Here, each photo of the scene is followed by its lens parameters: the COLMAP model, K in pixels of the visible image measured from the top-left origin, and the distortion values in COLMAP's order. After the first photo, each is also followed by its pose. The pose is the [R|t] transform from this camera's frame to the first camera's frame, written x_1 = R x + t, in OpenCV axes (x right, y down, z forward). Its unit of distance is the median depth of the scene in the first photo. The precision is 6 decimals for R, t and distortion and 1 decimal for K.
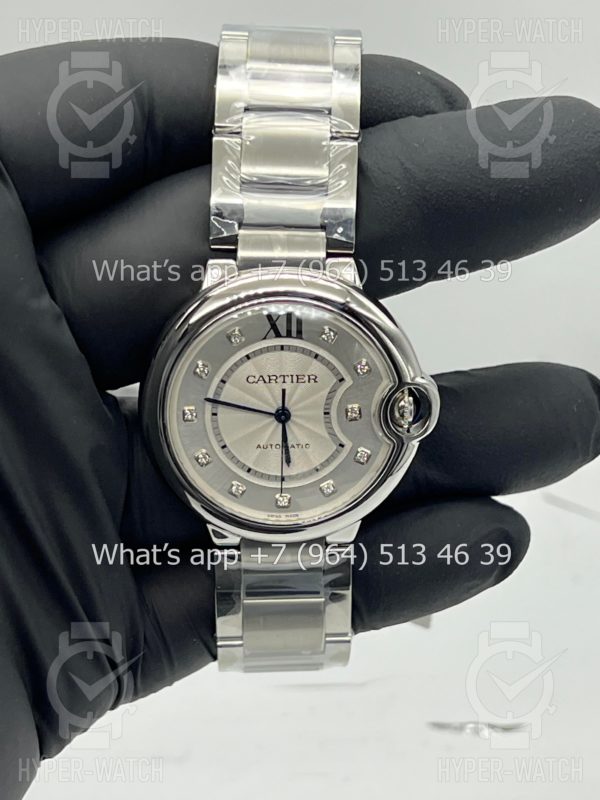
lens RADIAL K [[1990.7, 0, 301.4], [0, 1990.7, 437.6], [0, 0, 1]] dist [0.266152, -0.280881]
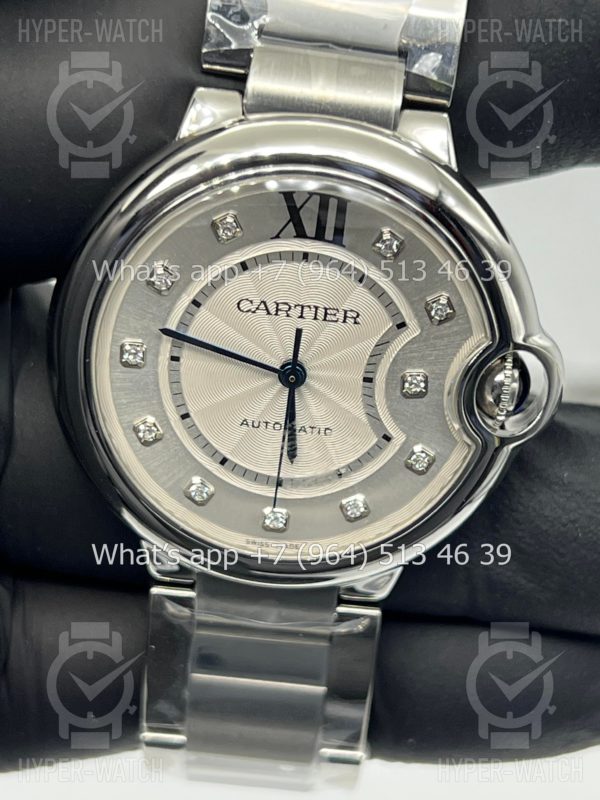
lens RADIAL K [[2103.7, 0, 298.8], [0, 2103.7, 425.5], [0, 0, 1]] dist [0.370737, -0.552914]
pose [[0.992923, 0.118713, -0.003296, -0.003723], [-0.118661, 0.992851, 0.012922, -0.004526], [0.004807, -0.012439, 0.999911, 0.389829]]
